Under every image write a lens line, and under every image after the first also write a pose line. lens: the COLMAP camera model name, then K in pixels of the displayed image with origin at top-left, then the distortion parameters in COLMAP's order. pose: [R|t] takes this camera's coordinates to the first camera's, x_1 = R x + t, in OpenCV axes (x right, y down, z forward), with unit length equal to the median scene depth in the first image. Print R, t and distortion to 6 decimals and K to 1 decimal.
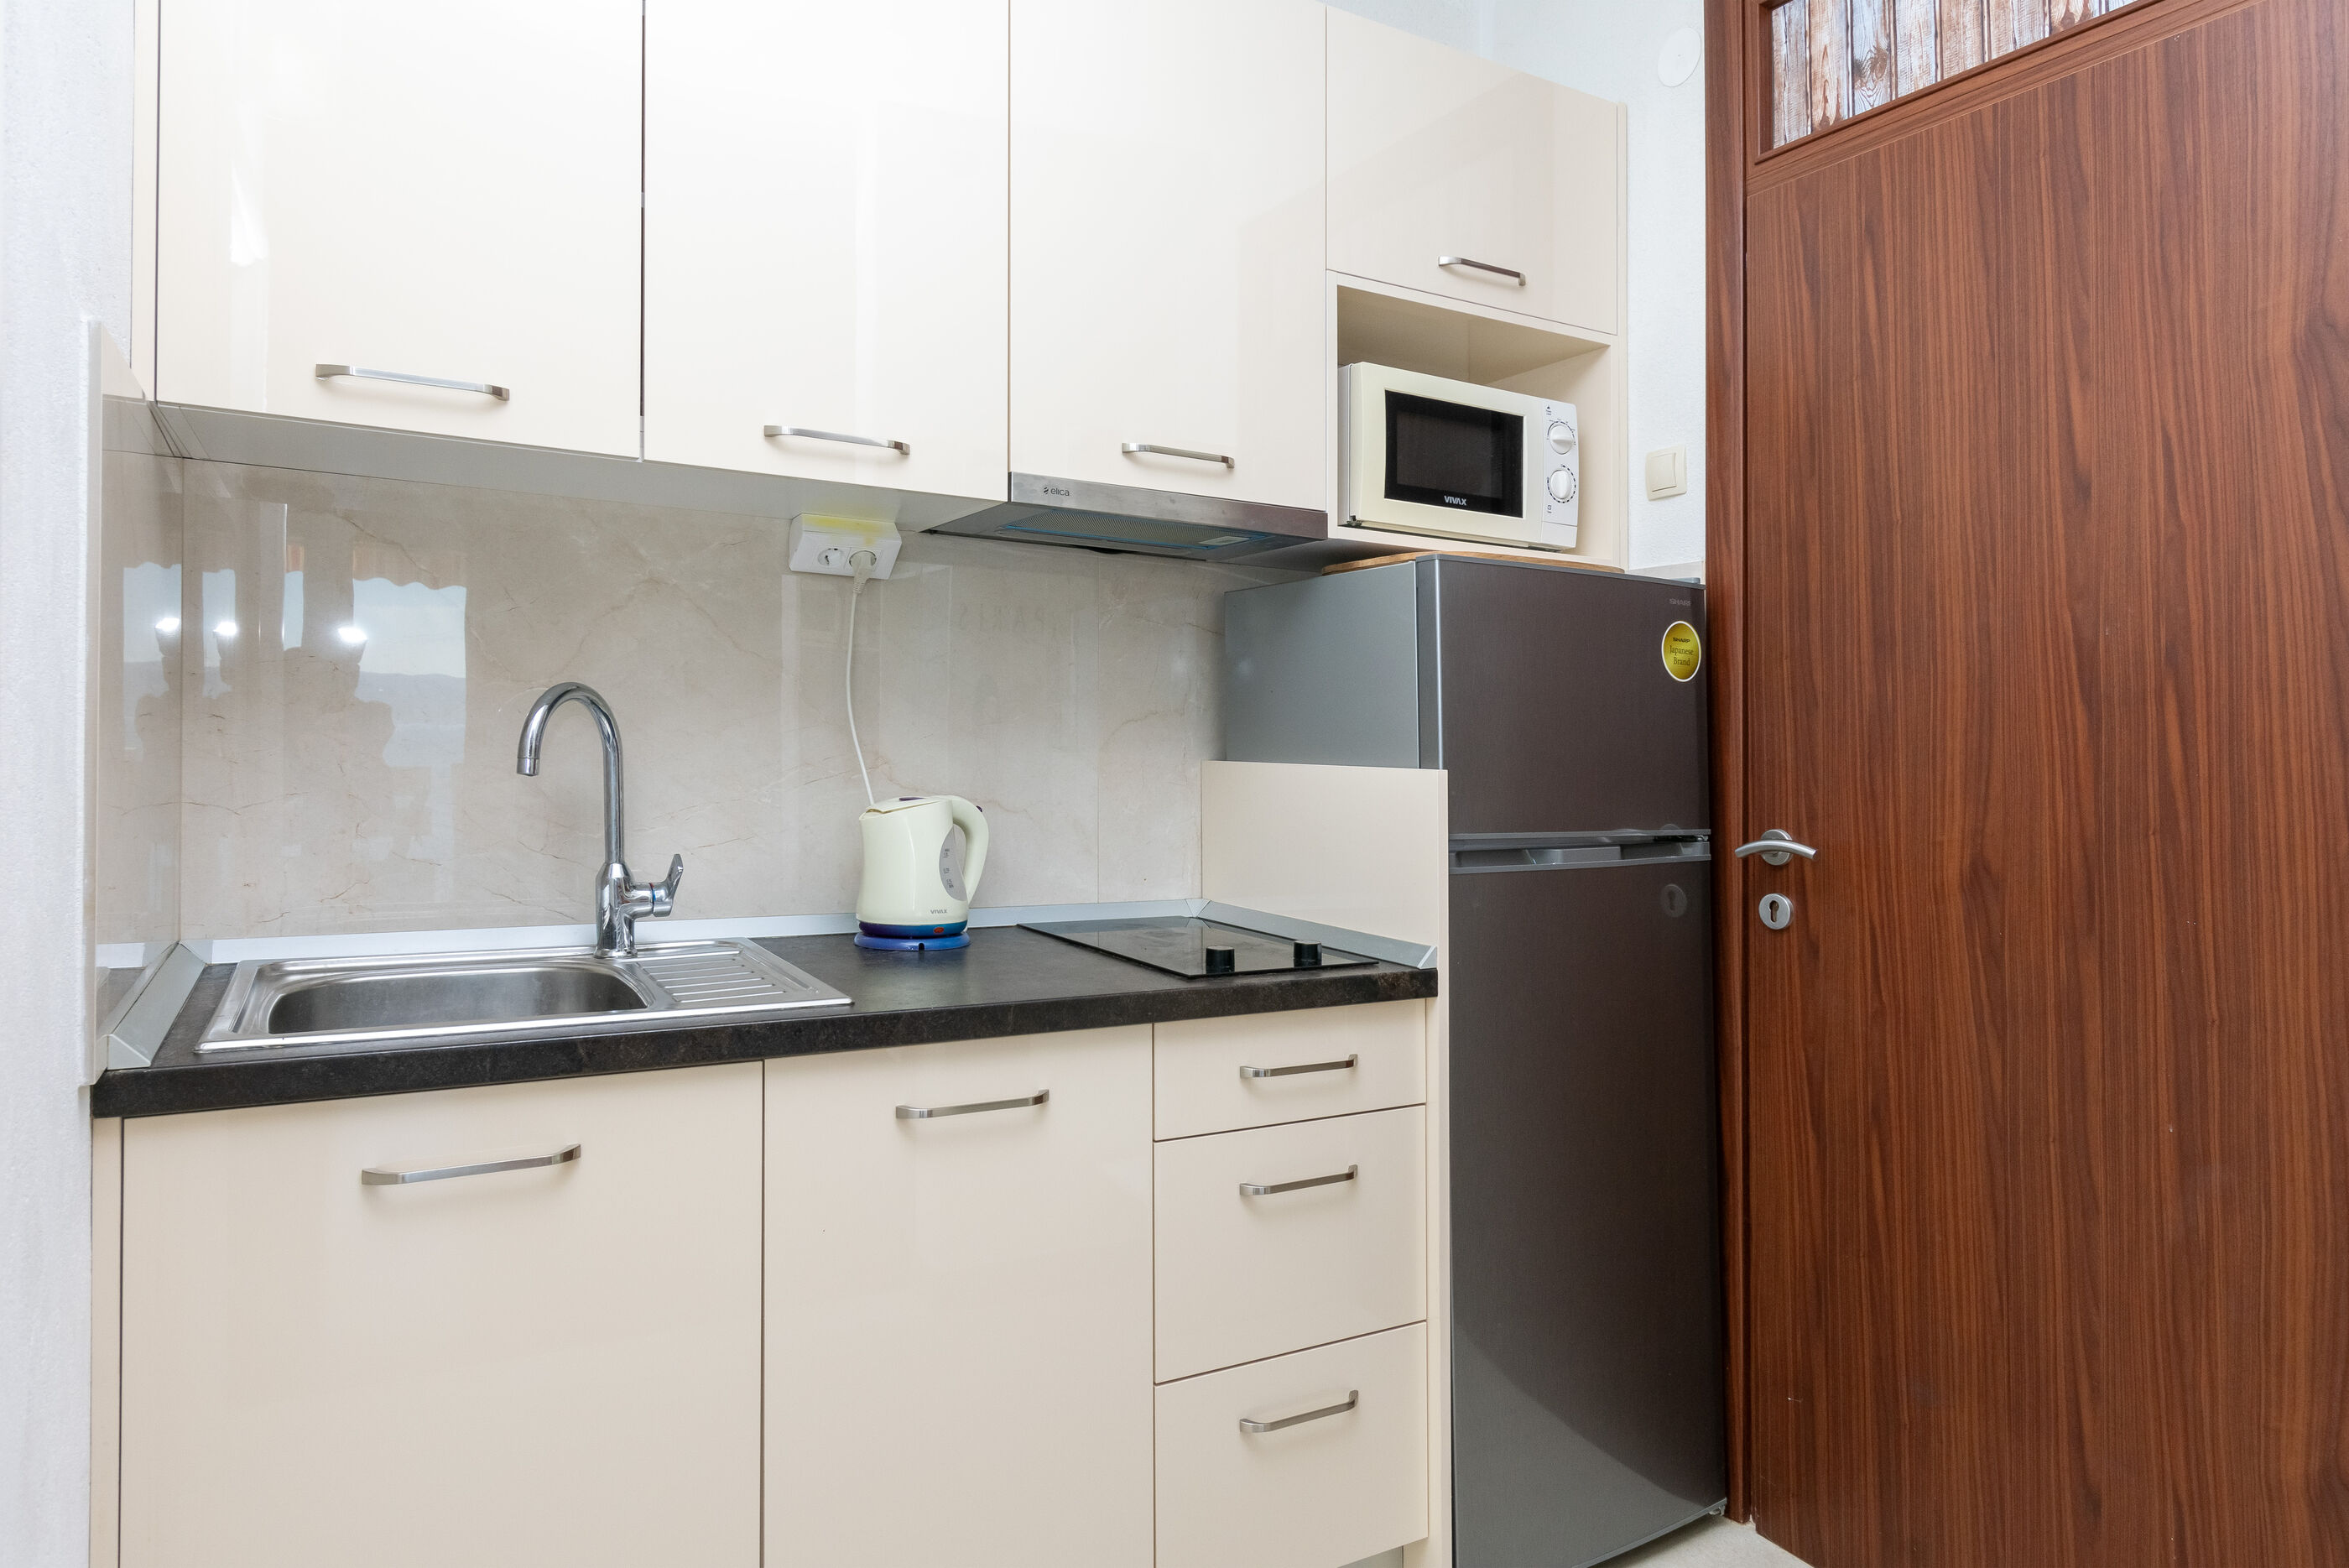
lens RADIAL K [[1402.4, 0, 1174.5], [0, 1402.4, 784.0], [0, 0, 1]] dist [-0.000950, -0.000105]
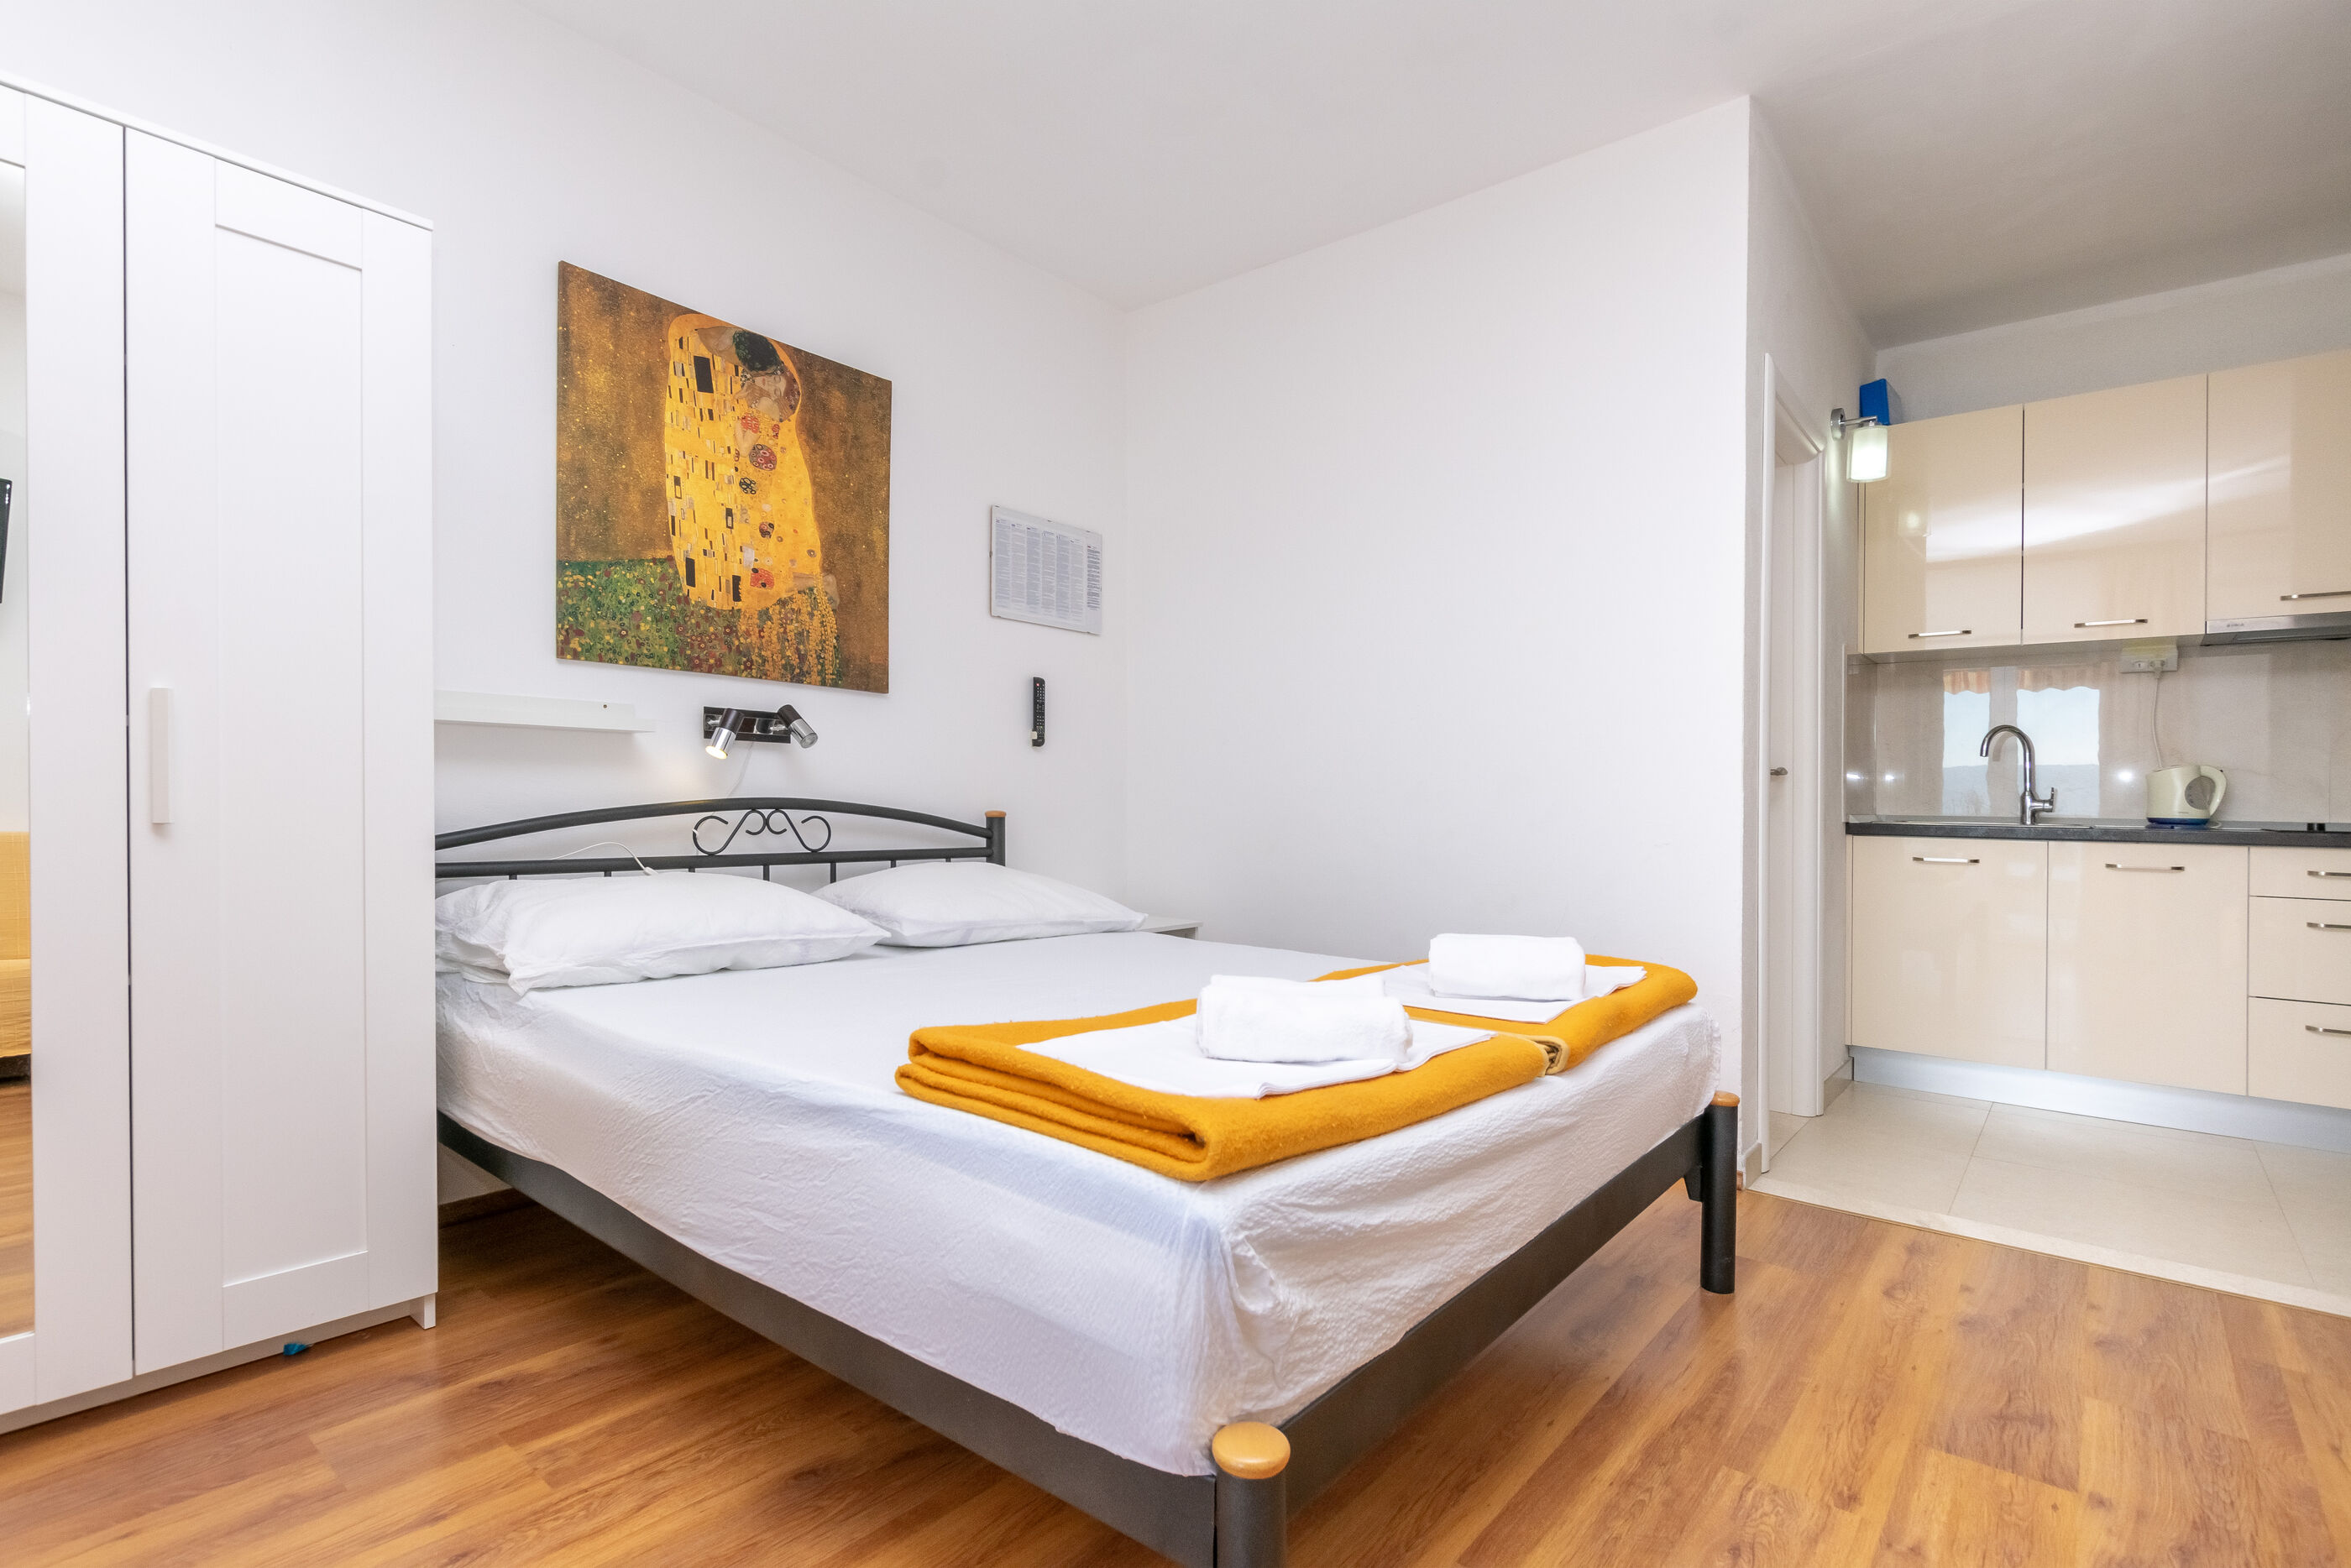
lens RADIAL K [[1146.7, 0, 1172.8], [0, 1146.7, 831.0], [0, 0, 1]] dist [0.001811, 0.000252]
pose [[0.347061, 0.010160, -0.937788, 0.984500], [-0.040992, 0.999150, -0.004345, 0.190479], [0.936946, 0.039950, 0.347183, -1.154927]]
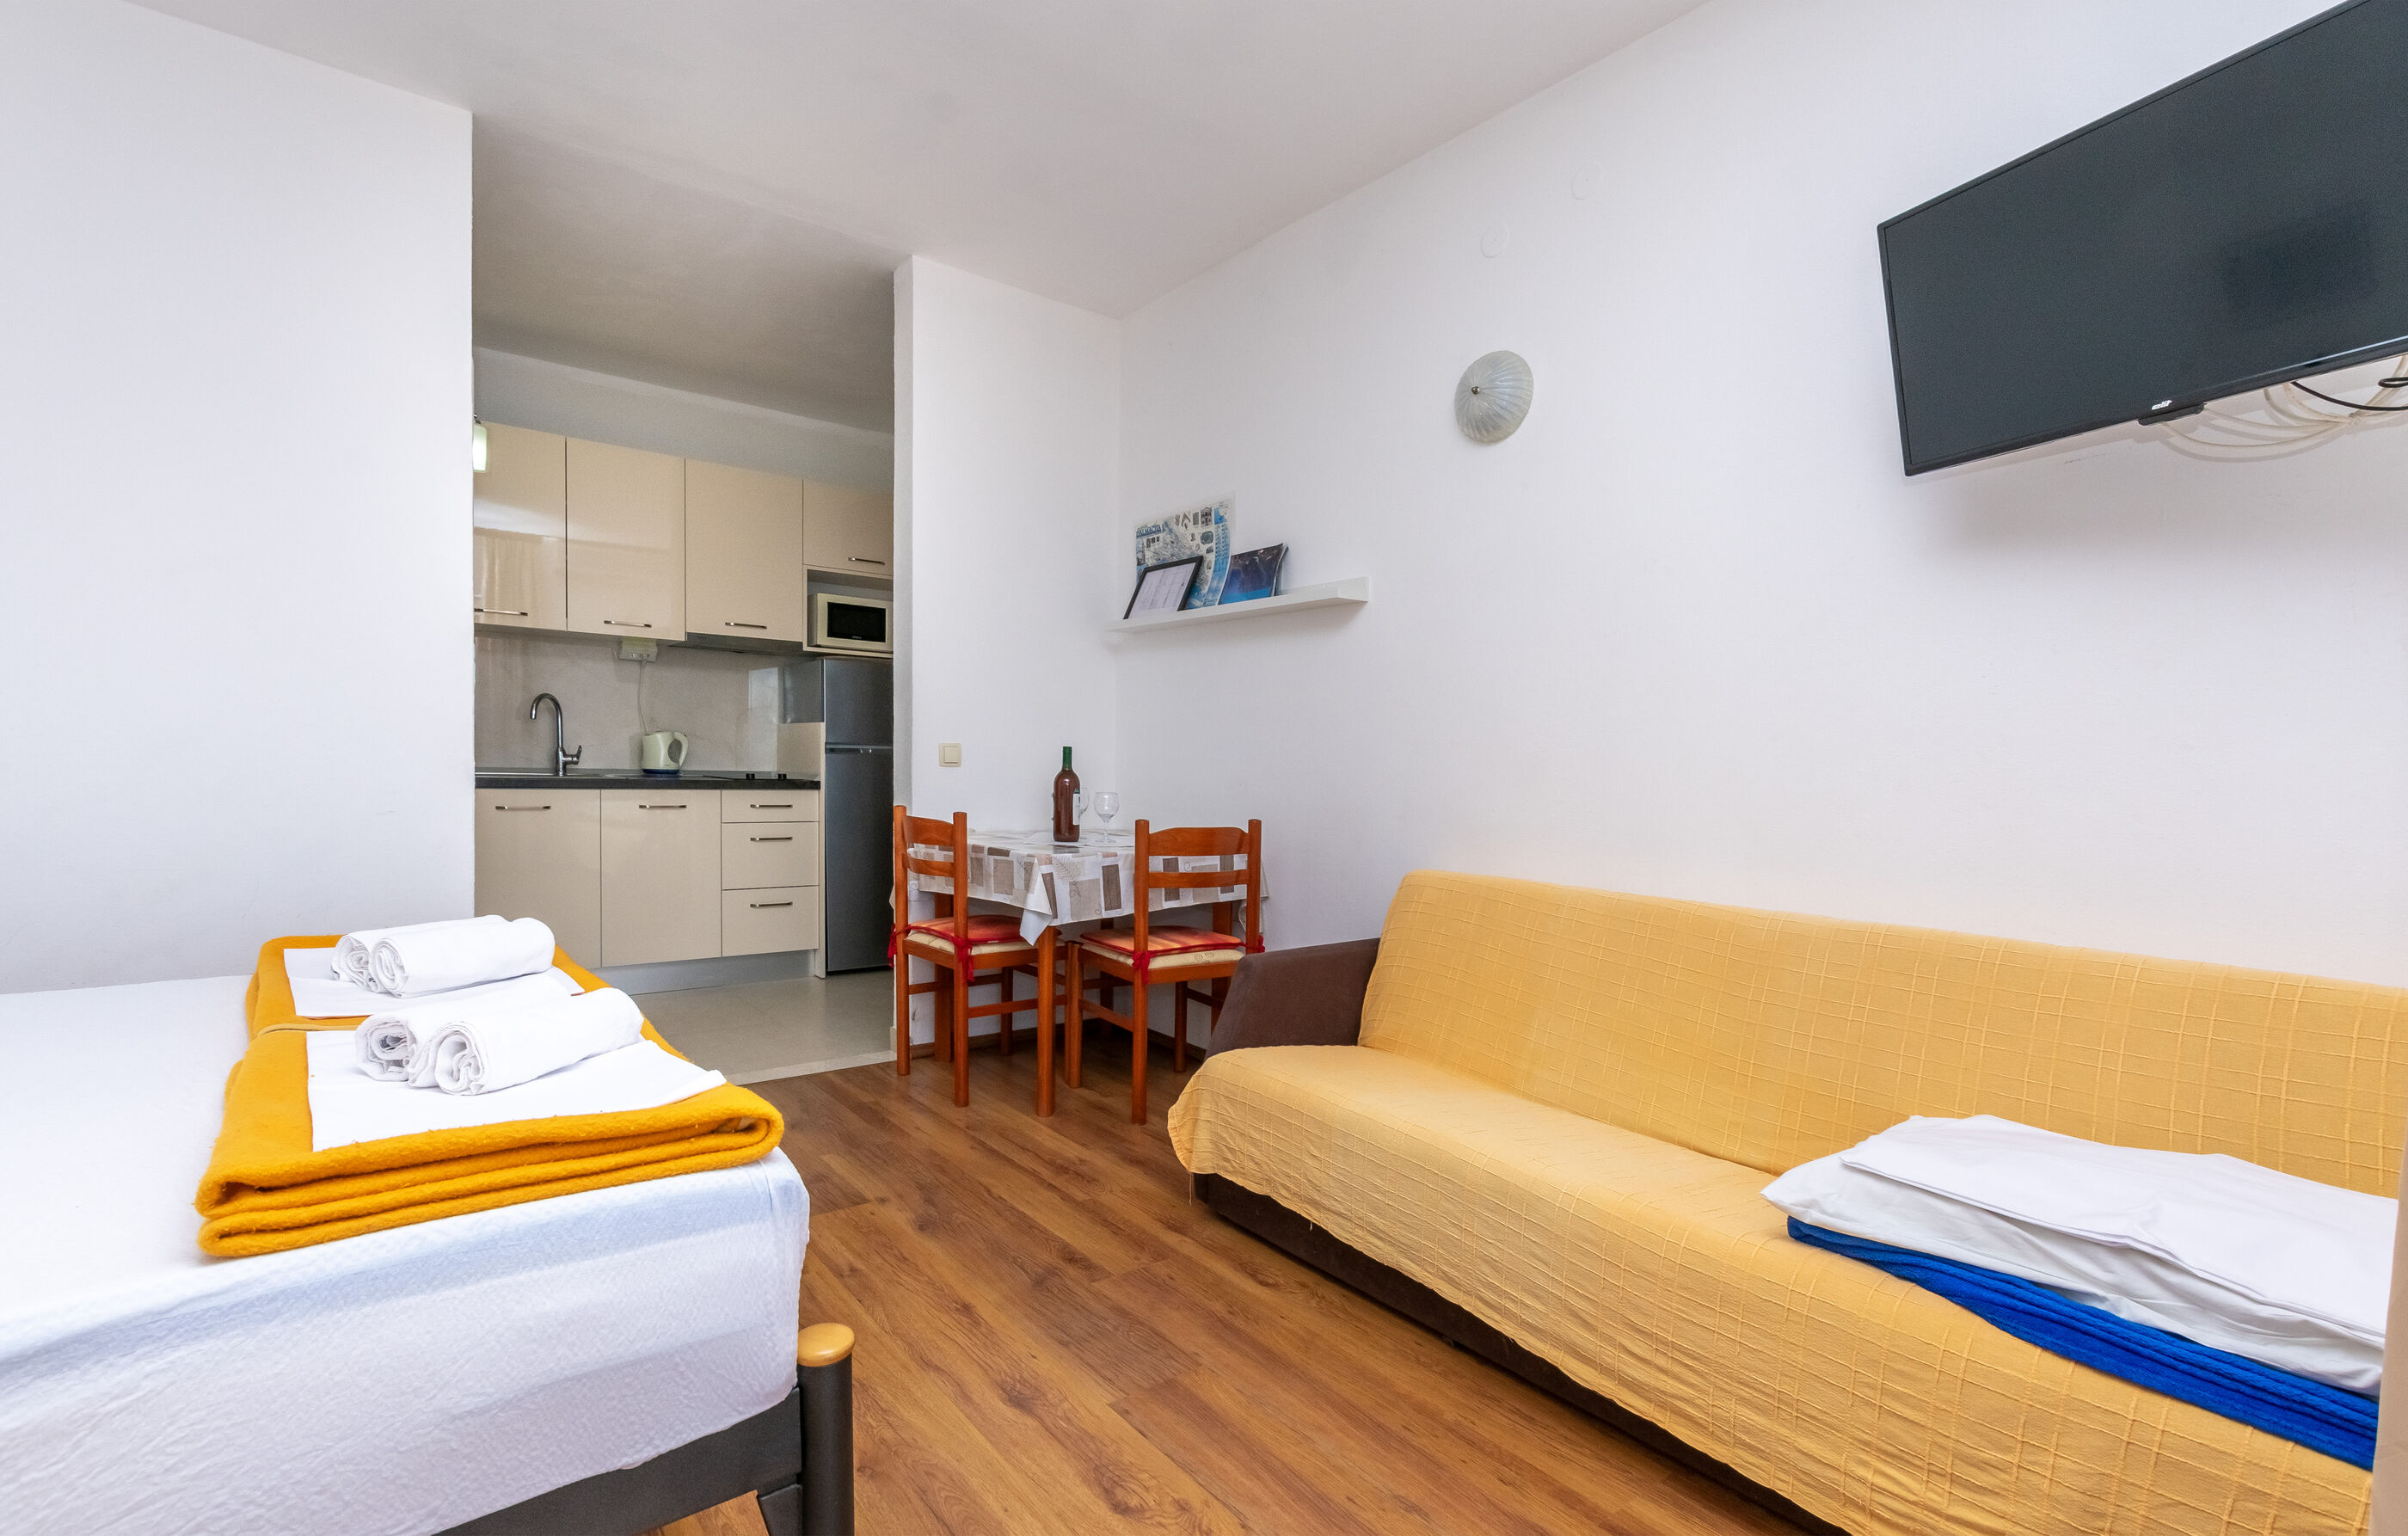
lens RADIAL K [[1094.4, 0, 1150.4], [0, 1094.4, 782.8], [0, 0, 1]] dist [0.020864, -0.000153]
pose [[0.994171, 0.002750, 0.107782, 0.640677], [-0.001573, 0.999938, -0.010997, 0.151668], [-0.107805, 0.010763, 0.994114, -1.569842]]
